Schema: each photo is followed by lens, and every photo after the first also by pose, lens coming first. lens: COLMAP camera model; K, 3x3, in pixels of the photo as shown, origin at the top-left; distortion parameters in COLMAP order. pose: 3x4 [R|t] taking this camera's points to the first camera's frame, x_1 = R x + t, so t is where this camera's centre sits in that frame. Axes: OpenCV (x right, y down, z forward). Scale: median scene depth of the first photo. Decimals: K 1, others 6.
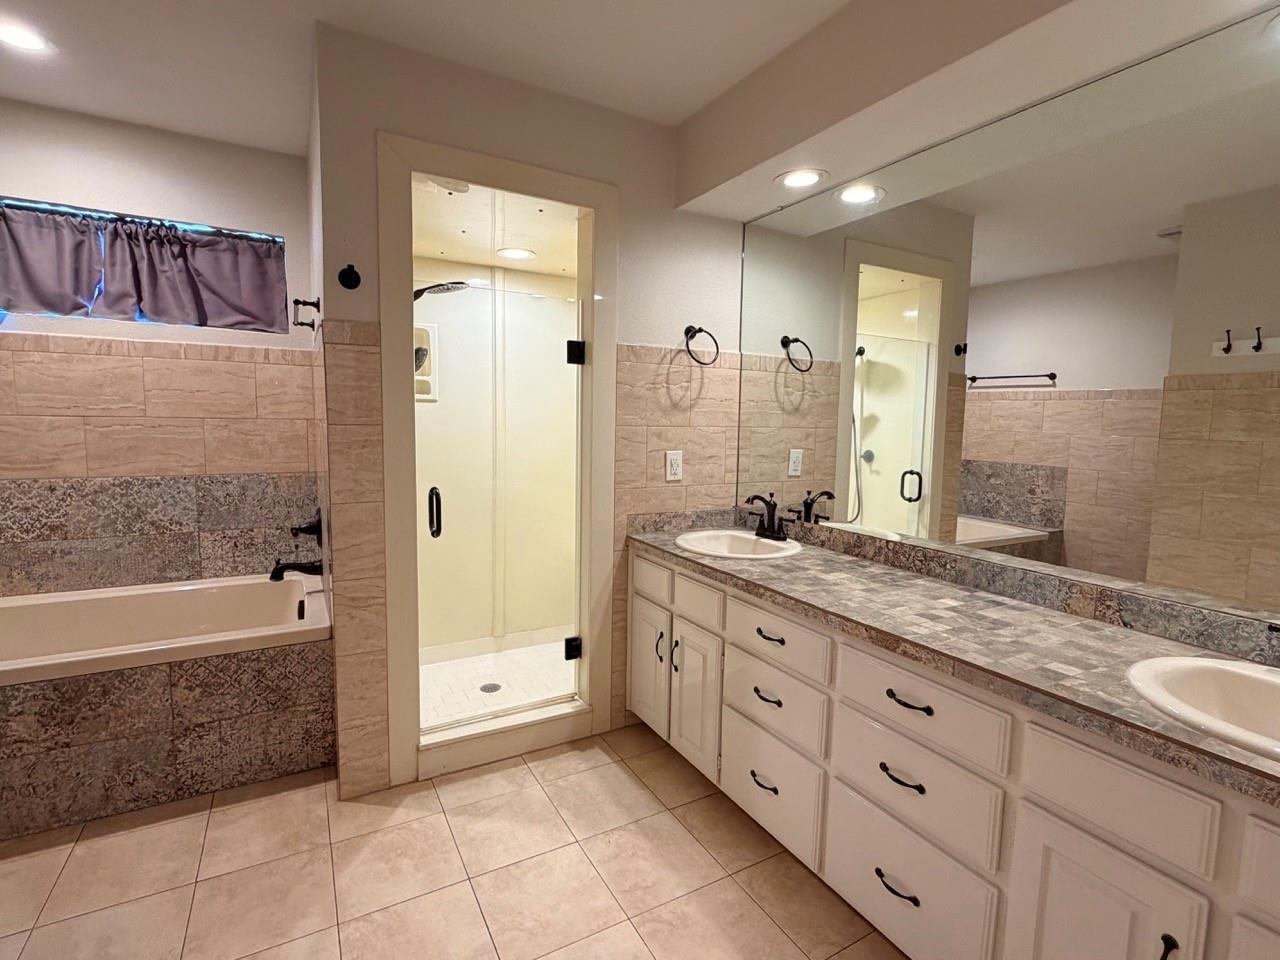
lens RADIAL K [[616.2, 0, 640.0], [0, 616.2, 480.0], [0, 0, 1]] dist [0.002141, -0.001195]
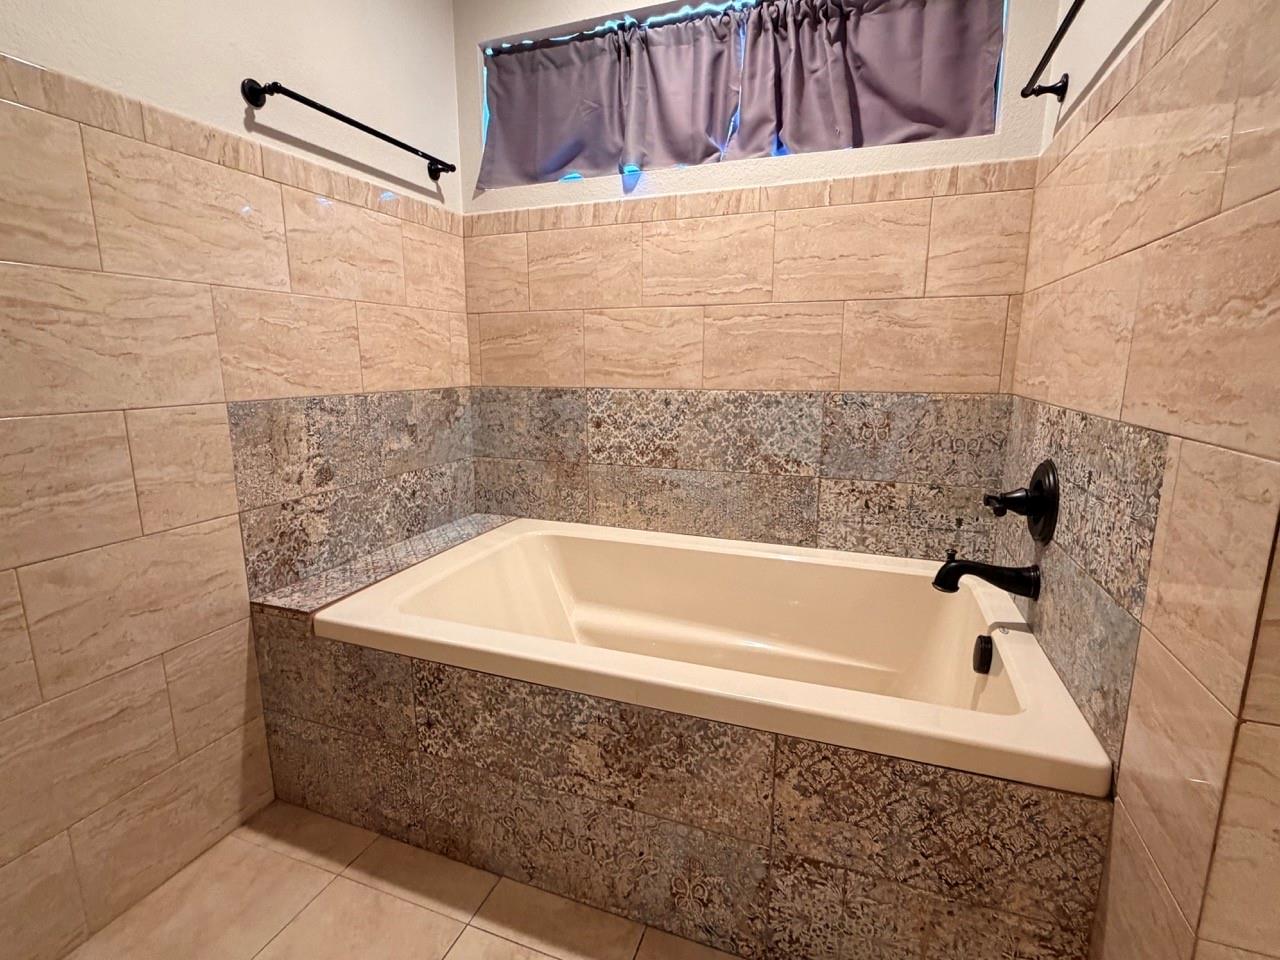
lens RADIAL K [[616.2, 0, 640.0], [0, 616.2, 480.0], [0, 0, 1]] dist [0.002141, -0.001195]
pose [[0.650760, 0.126072, -0.748744, -0.372060], [-0.063301, 0.991694, 0.111961, 0.026307], [0.756640, -0.025463, 0.653335, 0.453306]]
